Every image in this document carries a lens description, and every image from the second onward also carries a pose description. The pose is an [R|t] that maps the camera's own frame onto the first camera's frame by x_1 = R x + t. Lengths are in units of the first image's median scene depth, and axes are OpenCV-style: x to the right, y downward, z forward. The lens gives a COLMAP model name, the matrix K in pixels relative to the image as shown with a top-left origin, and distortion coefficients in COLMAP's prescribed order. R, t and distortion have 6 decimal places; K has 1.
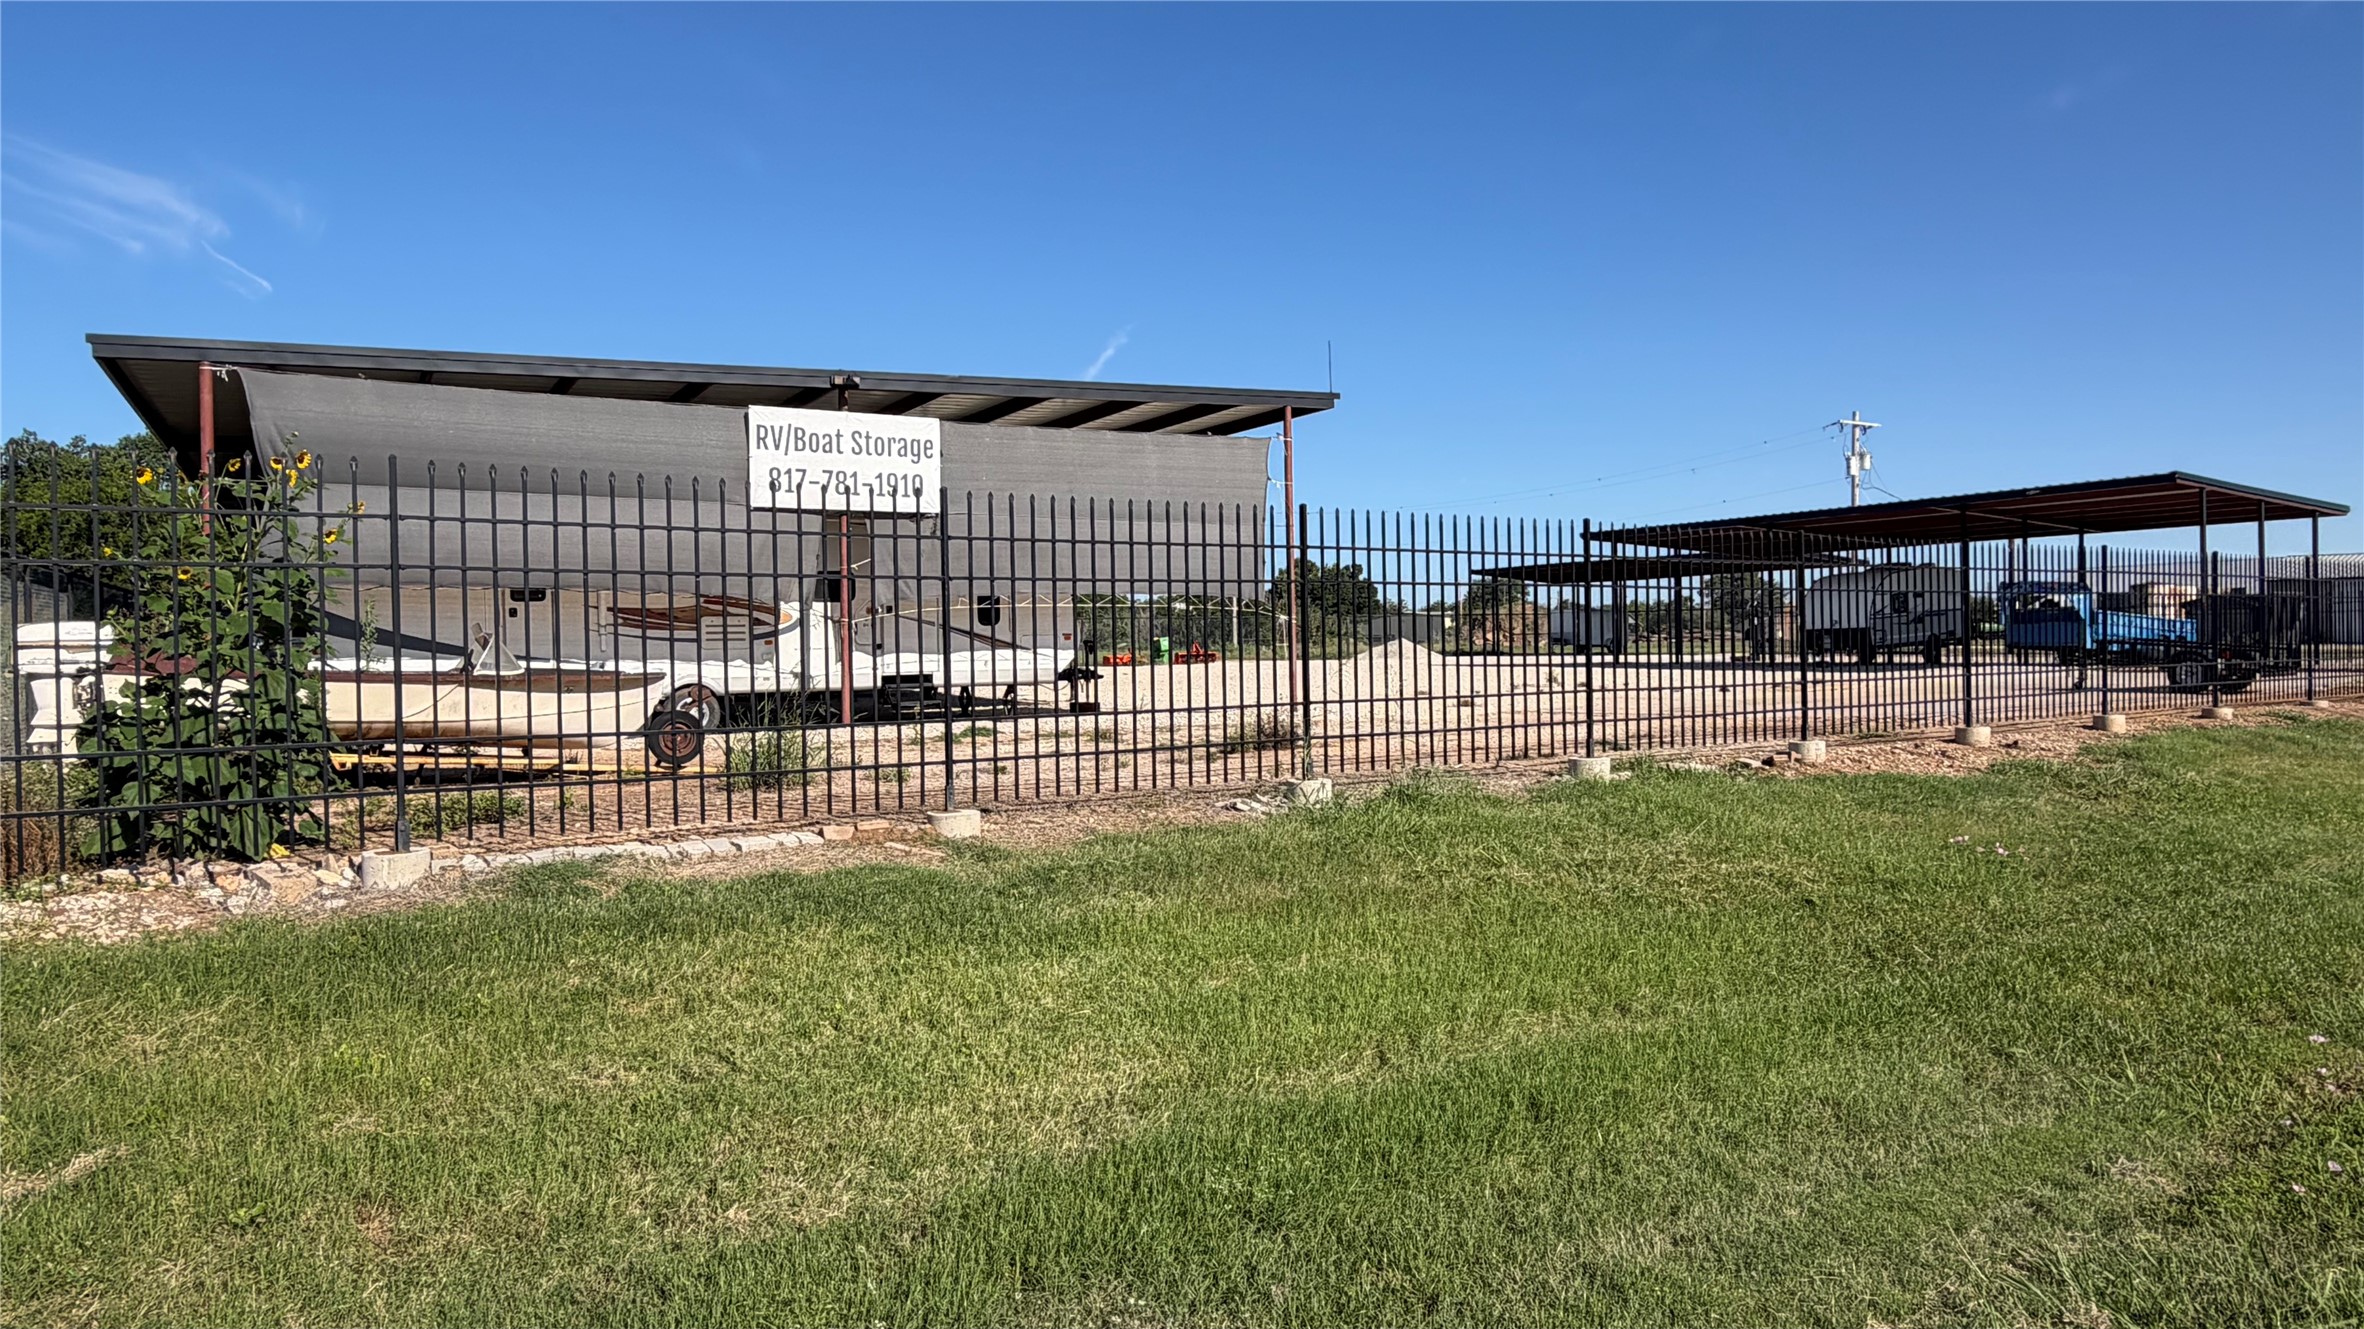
lens RADIAL K [[1611.3, 0, 1205.6], [0, 1611.3, 642.5], [0, 0, 1]] dist [0.035944, 0.000176]
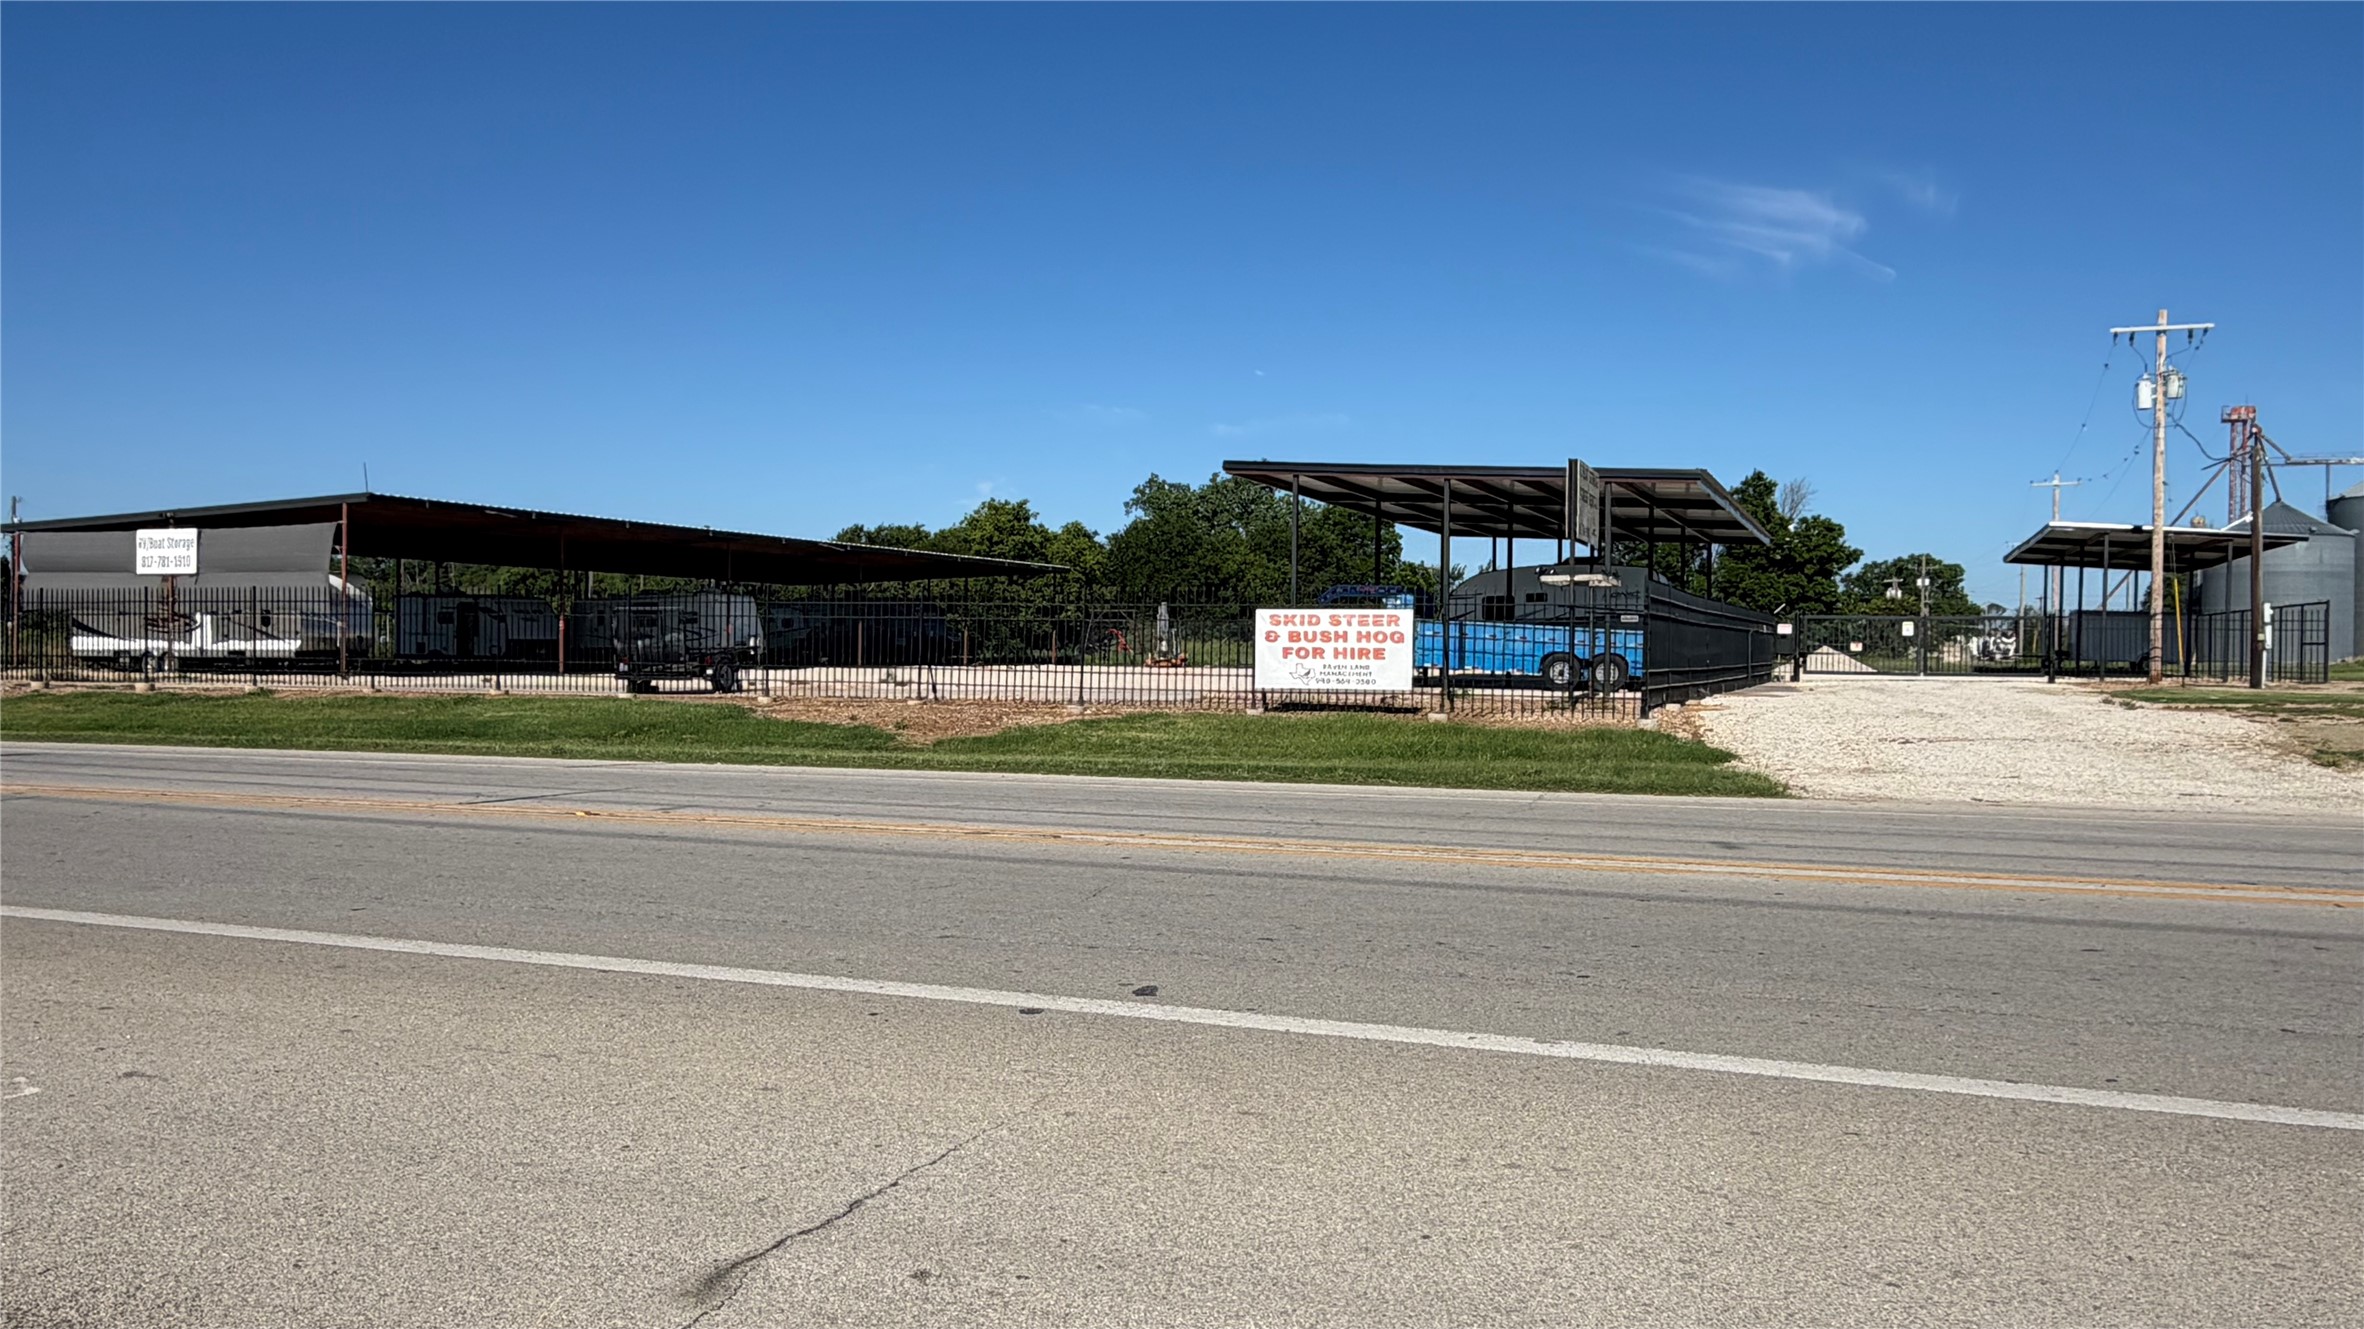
lens RADIAL K [[1710.0, 0, 1183.2], [0, 1710.0, 659.4], [0, 0, 1]] dist [-0.007850, 0.001895]
pose [[0.576201, 0.030001, -0.816757, 2.468900], [-0.011999, 0.999529, 0.028249, -0.047277], [0.817220, -0.006477, 0.576290, 0.786484]]
